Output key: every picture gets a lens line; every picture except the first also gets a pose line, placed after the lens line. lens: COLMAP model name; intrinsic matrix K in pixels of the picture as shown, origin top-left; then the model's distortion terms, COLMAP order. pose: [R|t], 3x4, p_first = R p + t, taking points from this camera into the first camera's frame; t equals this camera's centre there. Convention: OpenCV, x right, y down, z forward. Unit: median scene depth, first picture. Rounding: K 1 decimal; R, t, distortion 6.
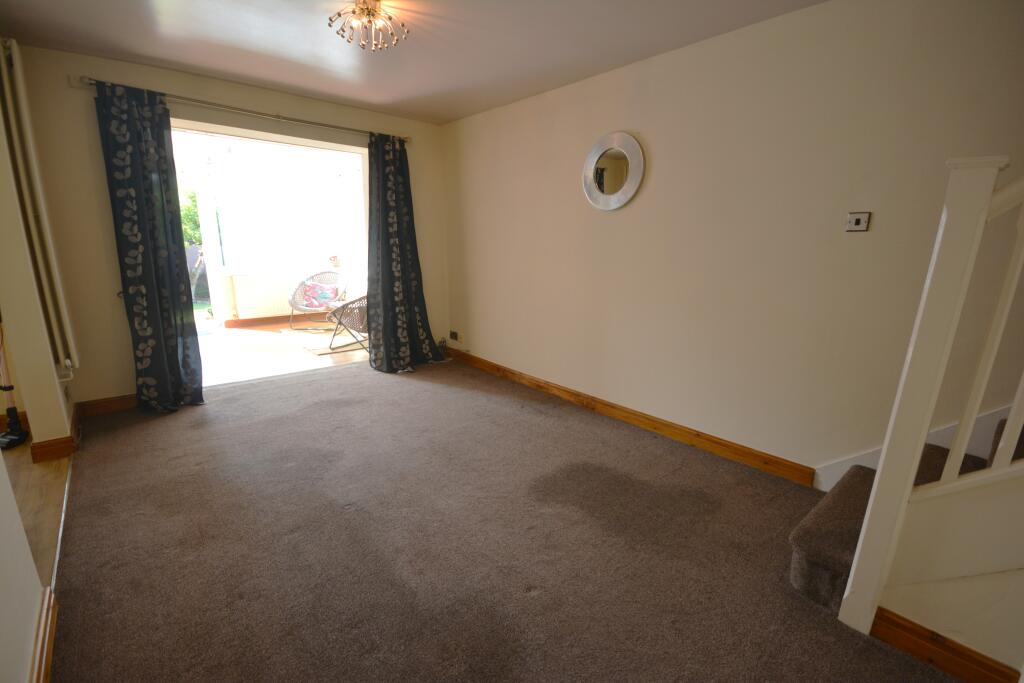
lens RADIAL K [[460.8, 0, 512.0], [0, 460.8, 341.5], [0, 0, 1]] dist [0.001221, -0.000258]
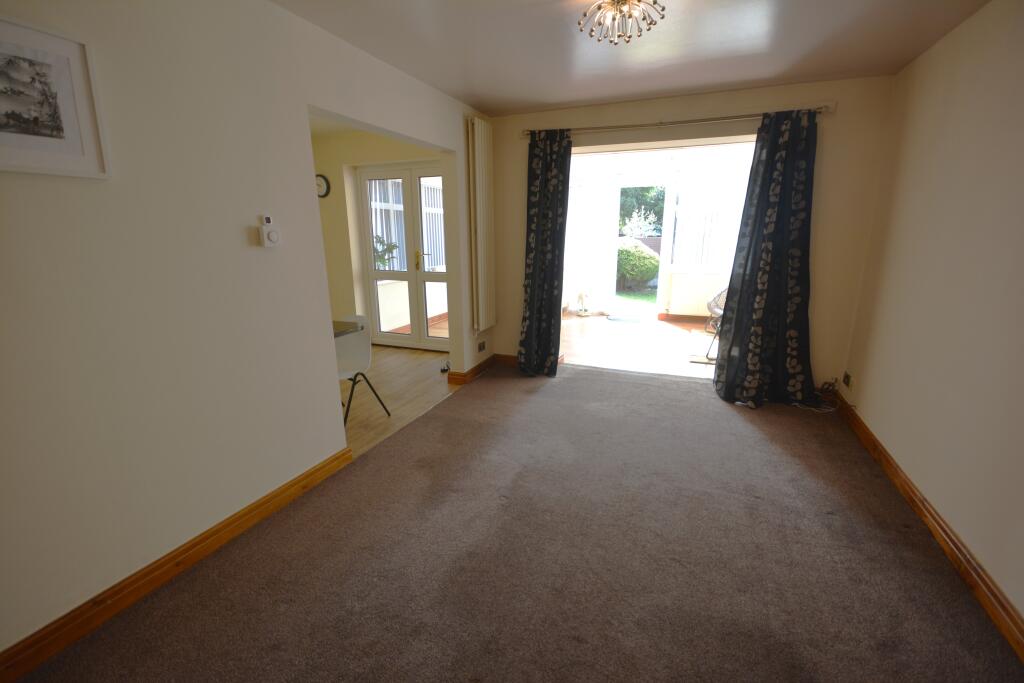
lens RADIAL K [[460.8, 0, 512.0], [0, 460.8, 341.5], [0, 0, 1]] dist [0.001221, -0.000258]
pose [[0.445763, 0.191255, -0.874481, 0.292307], [-0.176567, 0.976502, 0.123564, -0.077230], [0.877564, 0.099324, 0.469058, 0.255793]]
